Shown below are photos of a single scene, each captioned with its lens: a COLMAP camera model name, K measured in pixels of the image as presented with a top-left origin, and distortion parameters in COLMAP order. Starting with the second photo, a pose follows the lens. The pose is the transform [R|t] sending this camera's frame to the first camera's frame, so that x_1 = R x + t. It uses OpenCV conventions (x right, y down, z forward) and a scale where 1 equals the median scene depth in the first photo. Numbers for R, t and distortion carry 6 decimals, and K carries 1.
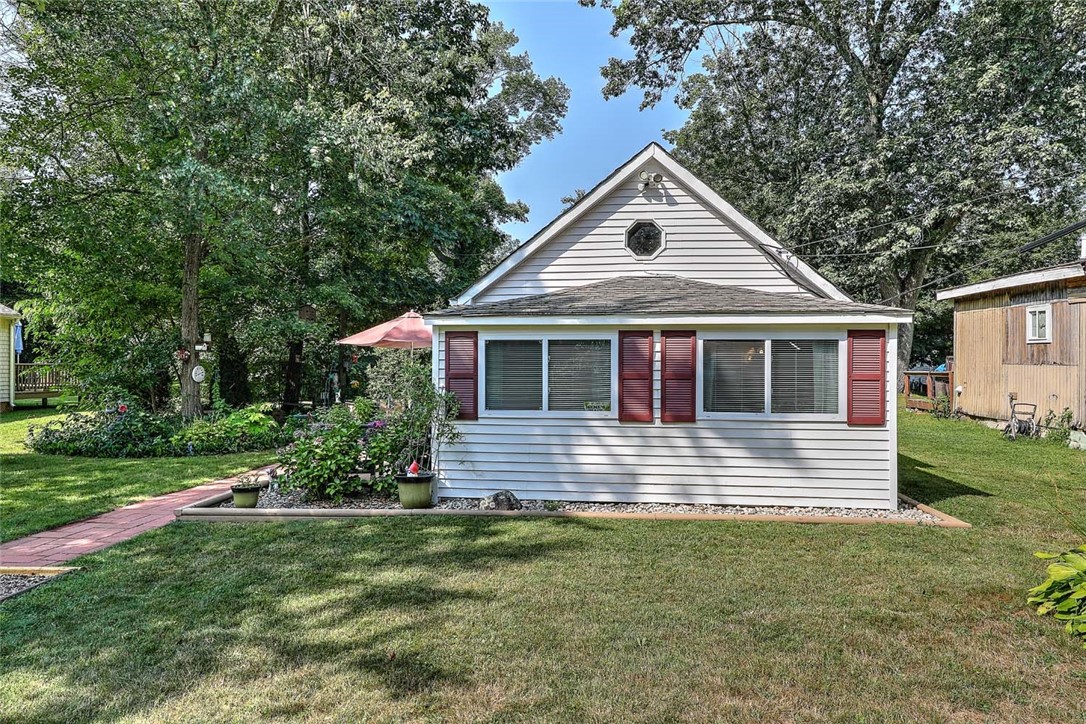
lens RADIAL K [[703.3, 0, 543.3], [0, 703.3, 359.6], [0, 0, 1]] dist [0.014212, -0.004386]
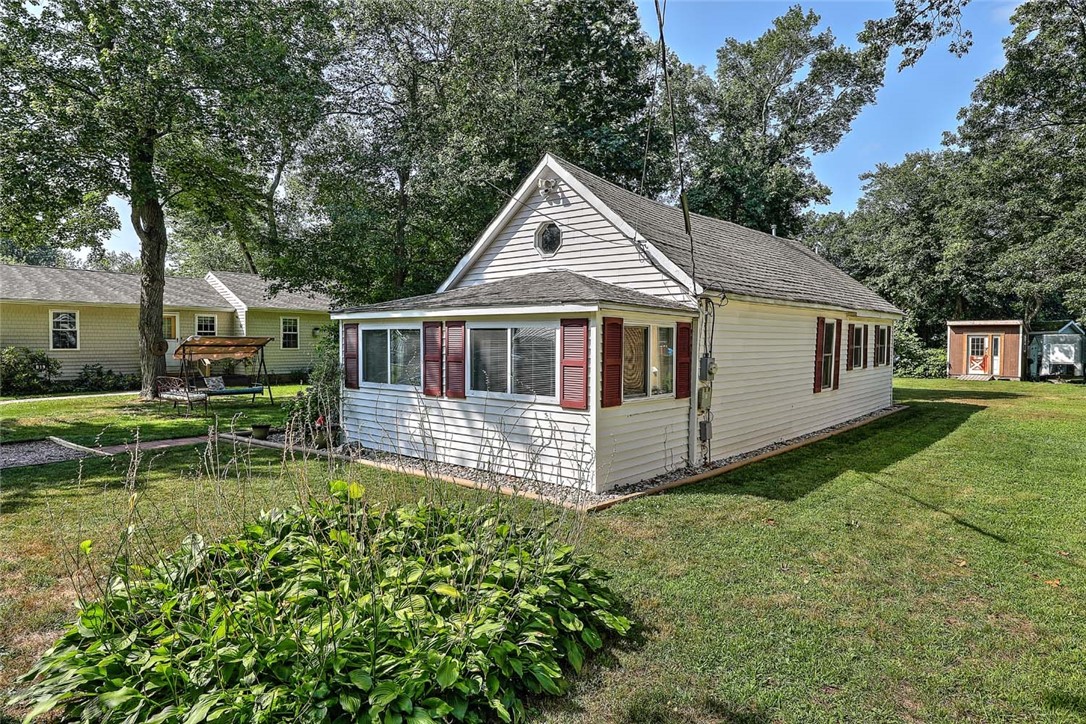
lens RADIAL K [[636.4, 0, 544.2], [0, 636.4, 363.6], [0, 0, 1]] dist [0.024933, 0.000288]
pose [[0.839033, 0.024899, -0.543511, 0.873280], [-0.006634, 0.999346, 0.035540, -0.008614], [0.544040, -0.026214, 0.838650, 0.165057]]
